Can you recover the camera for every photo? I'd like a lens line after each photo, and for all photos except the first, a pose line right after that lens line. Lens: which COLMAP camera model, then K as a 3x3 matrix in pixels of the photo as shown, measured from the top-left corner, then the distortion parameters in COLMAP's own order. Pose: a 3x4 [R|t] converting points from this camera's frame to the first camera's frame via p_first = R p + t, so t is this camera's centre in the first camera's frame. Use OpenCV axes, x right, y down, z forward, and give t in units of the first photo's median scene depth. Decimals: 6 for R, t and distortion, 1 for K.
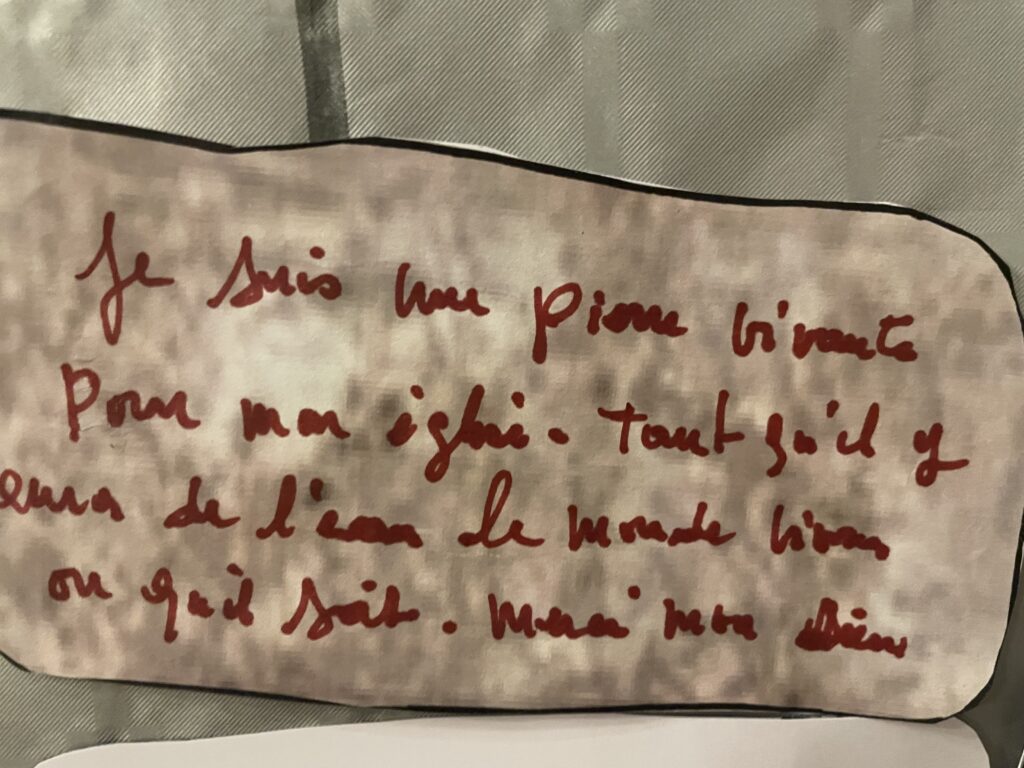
lens RADIAL K [[755.4, 0, 521.6], [0, 755.4, 400.1], [0, 0, 1]] dist [0.039855, -0.081757]
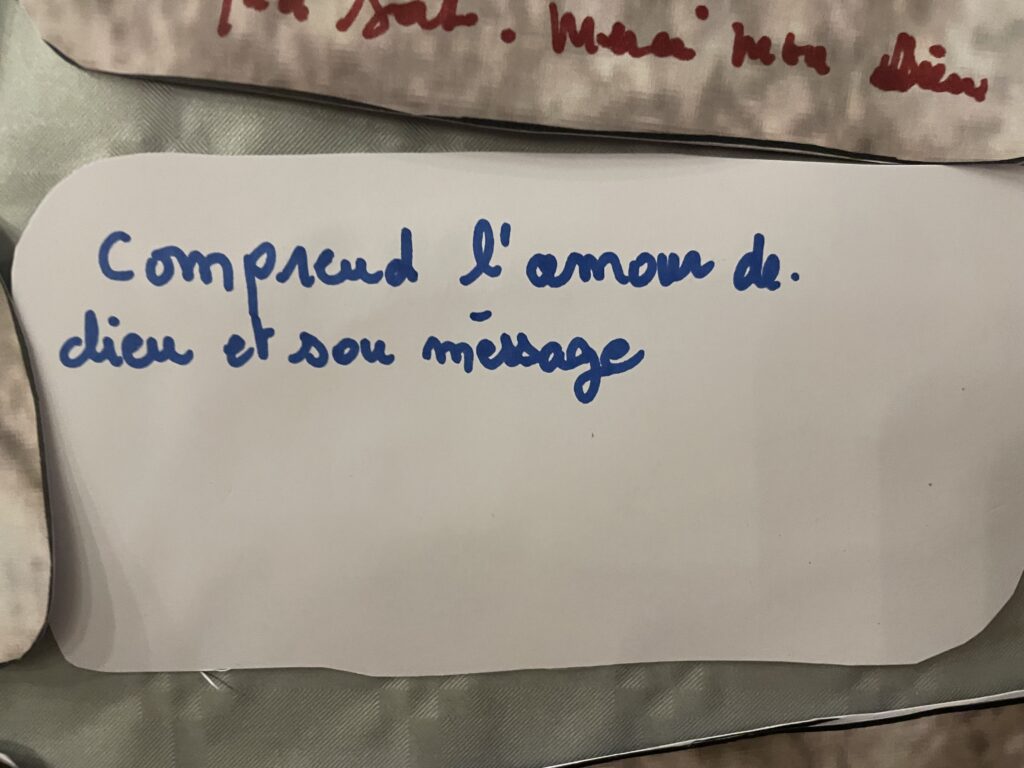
lens RADIAL K [[755.4, 0, 520.5], [0, 755.4, 383.6], [0, 0, 1]] dist [0.039855, -0.081757]
pose [[0.998686, 0.035946, -0.036529, -0.028170], [-0.036587, 0.999185, -0.017034, 0.747317], [0.035887, 0.018348, 0.999187, 0.044737]]
